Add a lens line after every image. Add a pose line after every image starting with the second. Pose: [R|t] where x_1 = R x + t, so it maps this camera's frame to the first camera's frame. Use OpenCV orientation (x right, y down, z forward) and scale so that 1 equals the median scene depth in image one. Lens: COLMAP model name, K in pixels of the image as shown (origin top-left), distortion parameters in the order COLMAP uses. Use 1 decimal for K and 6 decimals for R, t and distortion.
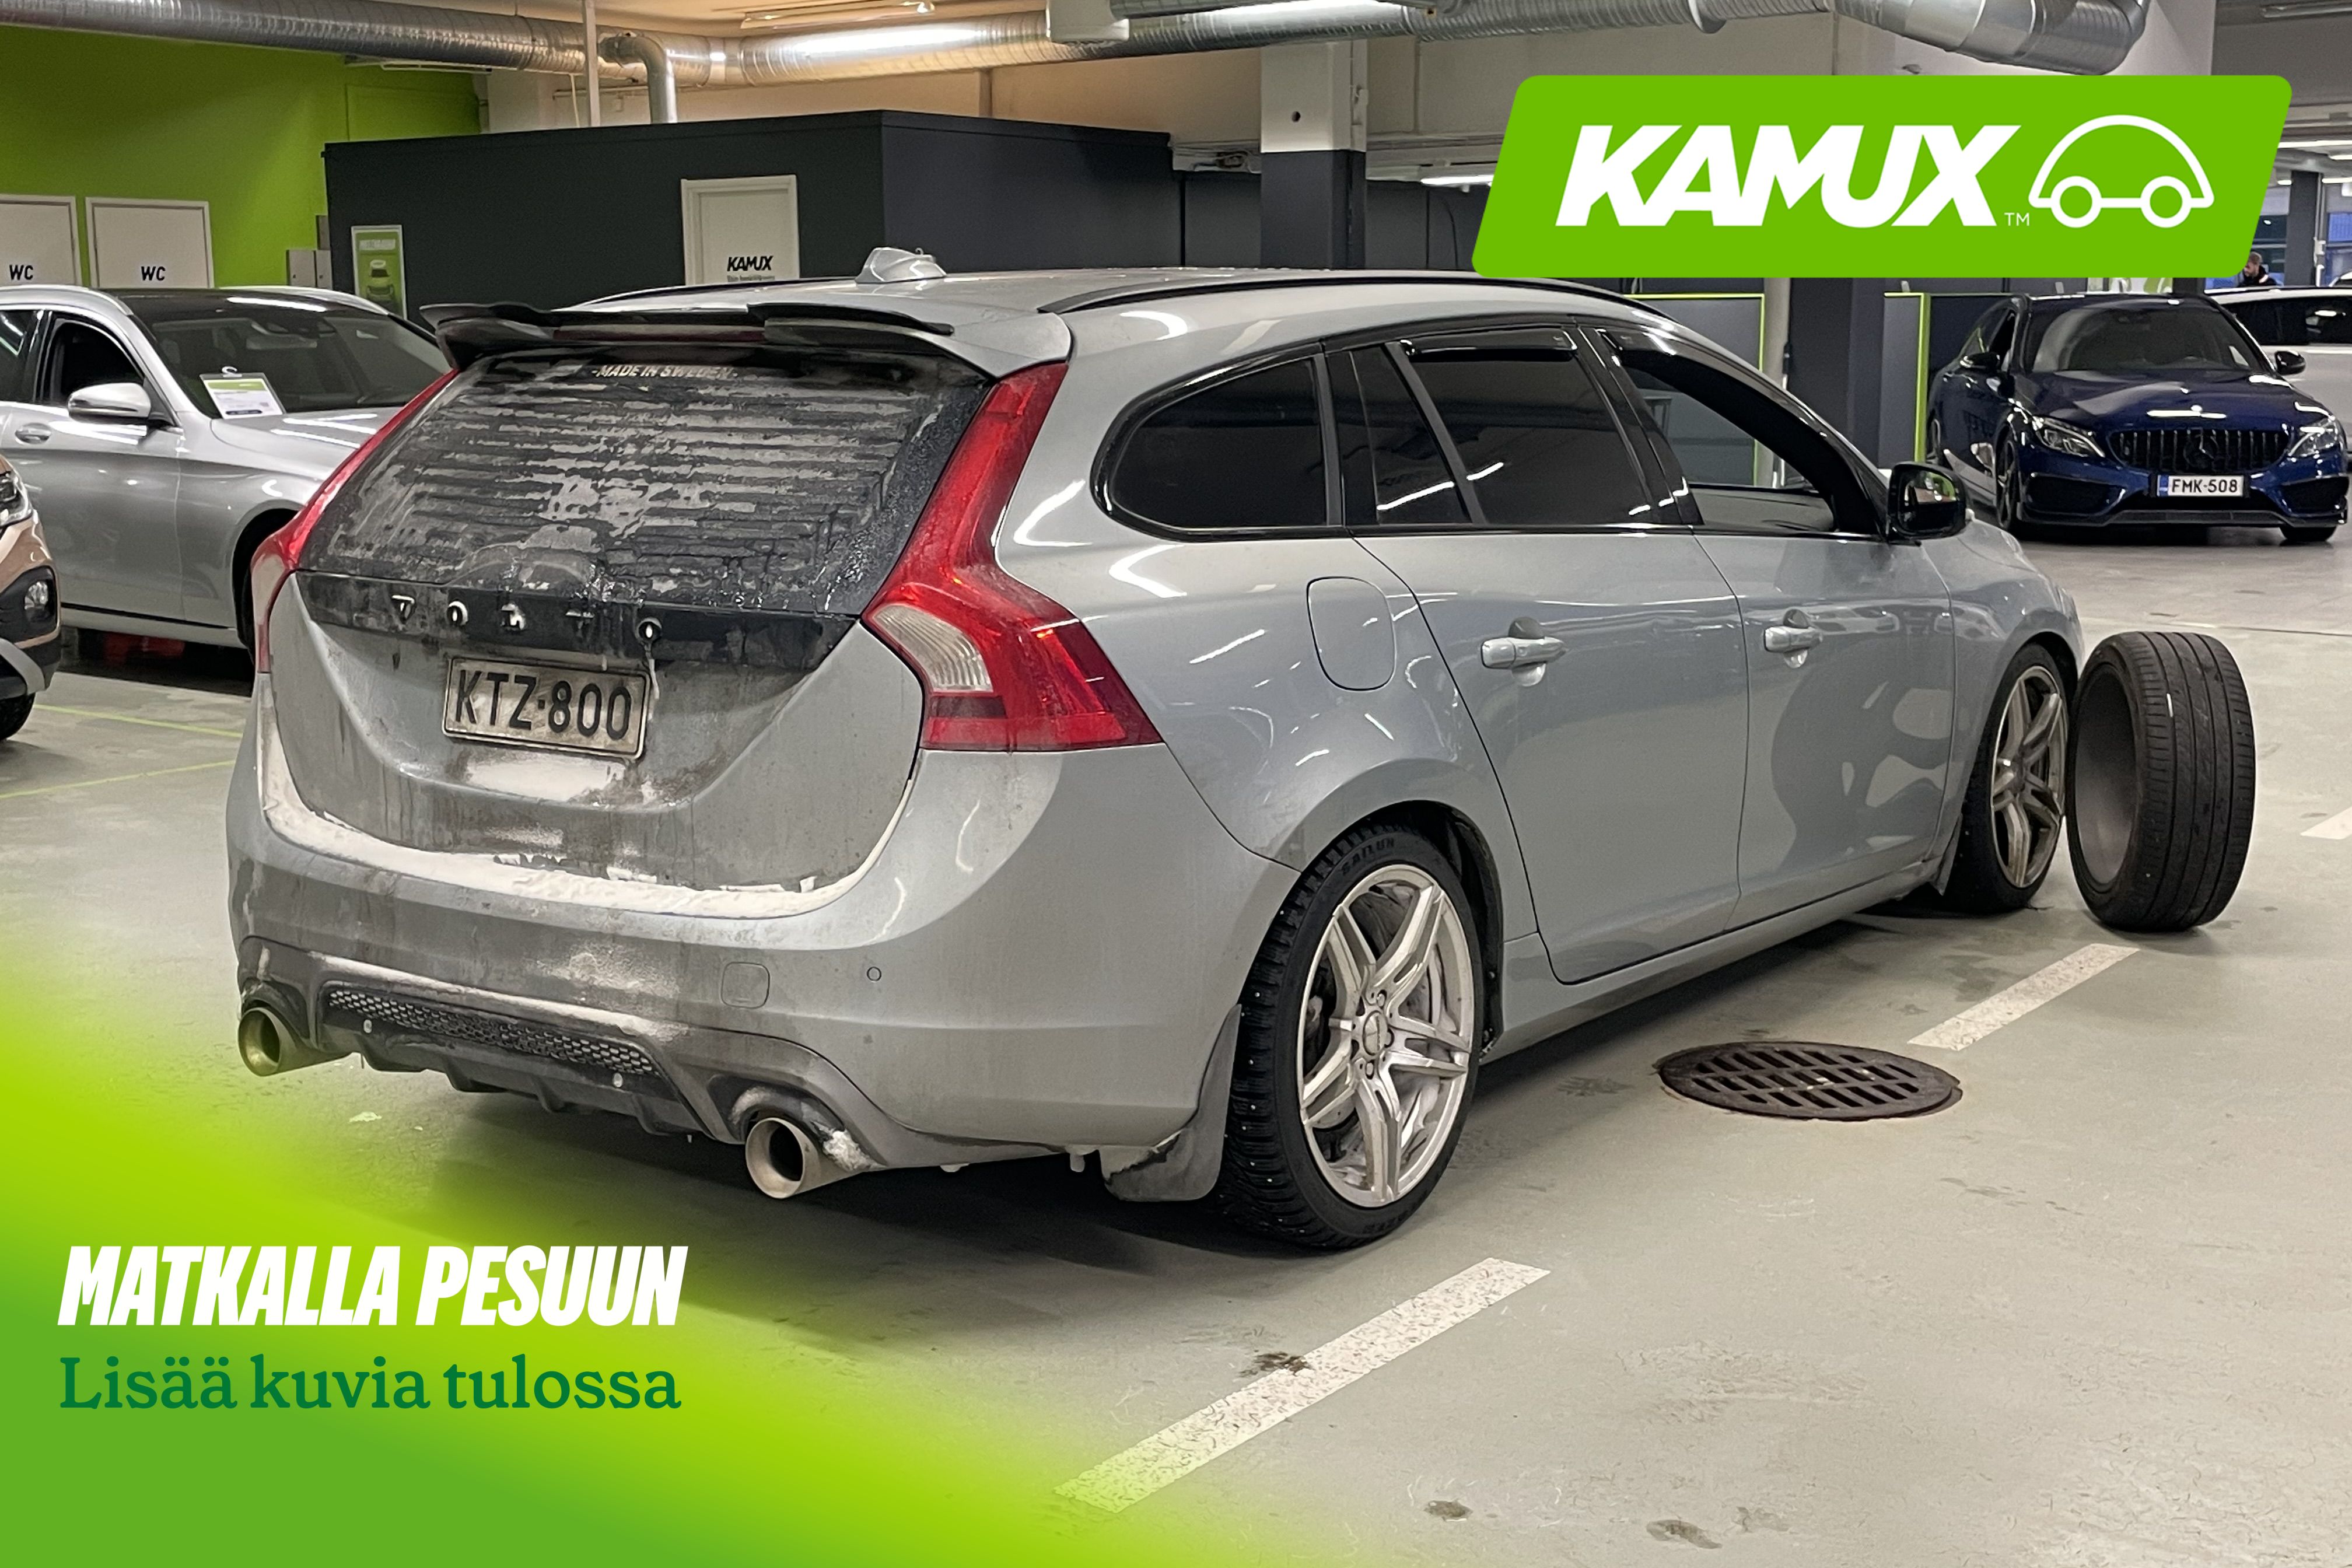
lens RADIAL K [[2851.6, 0, 1178.3], [0, 2851.6, 788.2], [0, 0, 1]] dist [0.120964, 0.000000]
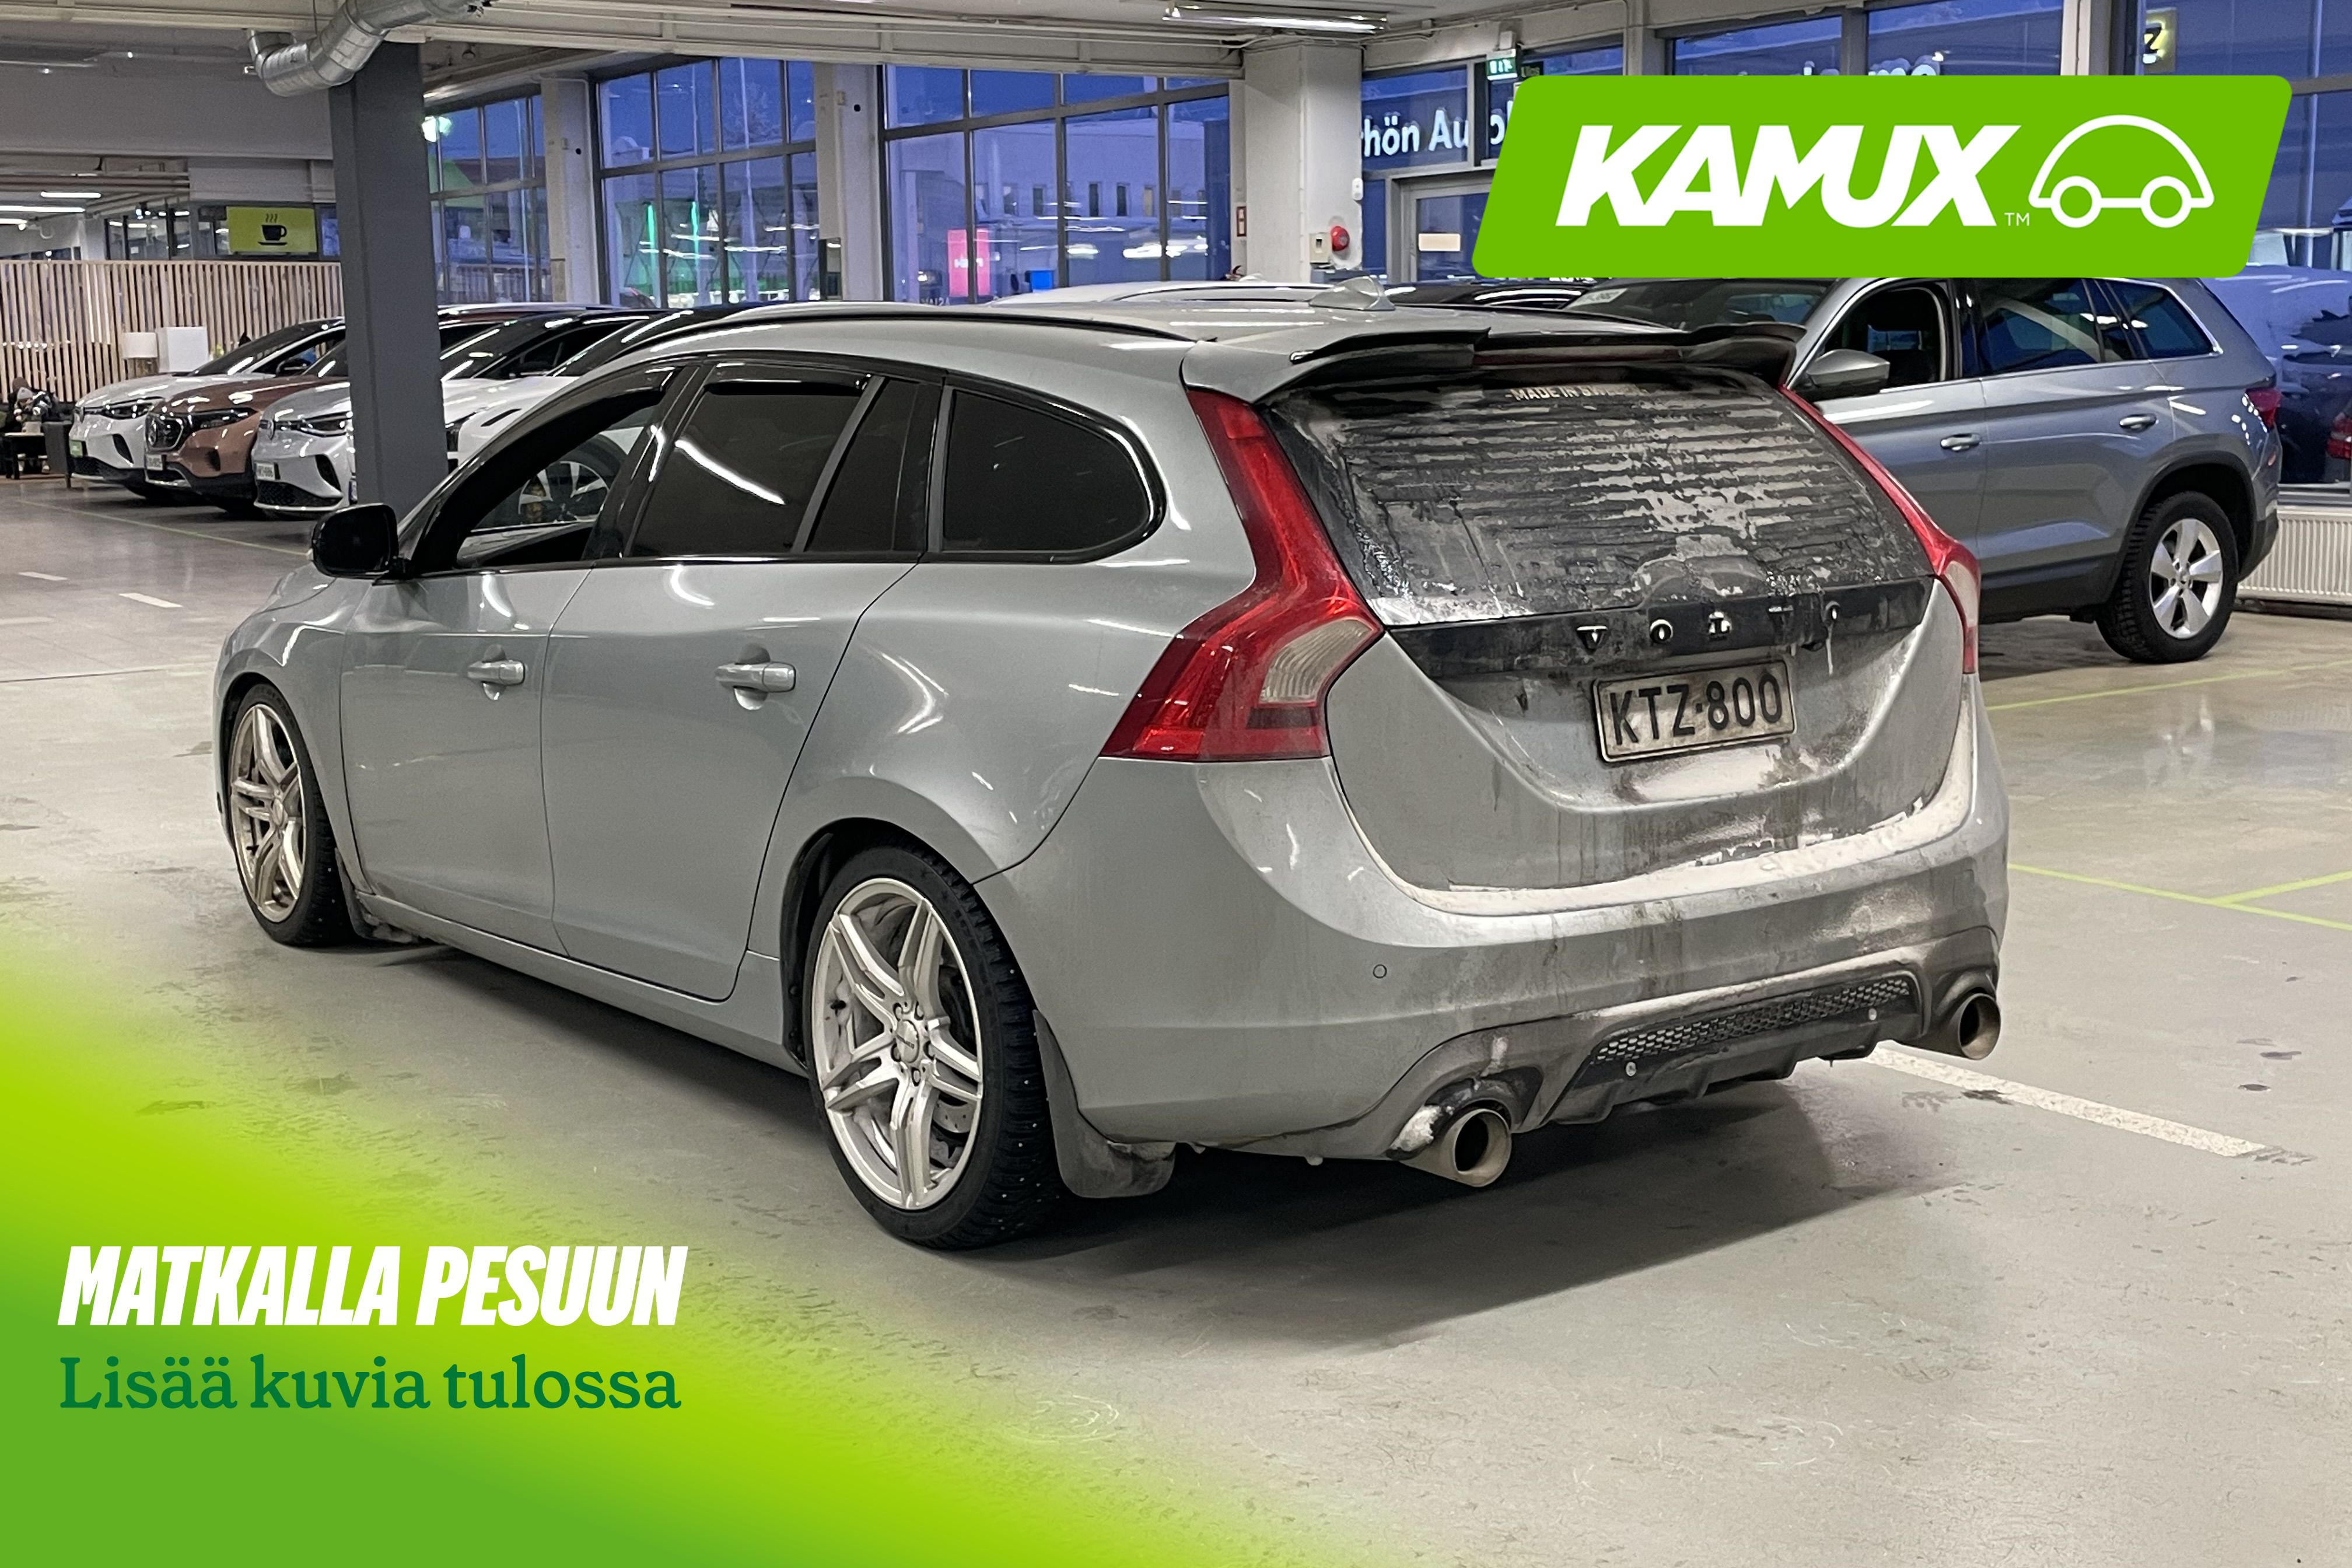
lens RADIAL K [[2851.6, 0, 1177.5], [0, 2851.6, 781.8], [0, 0, 1]] dist [0.120964, 0.000000]
pose [[0.276843, -0.145205, 0.949881, -1.274213], [0.171246, 0.980148, 0.099922, -0.140112], [-0.945533, 0.135001, 0.296213, 0.879626]]
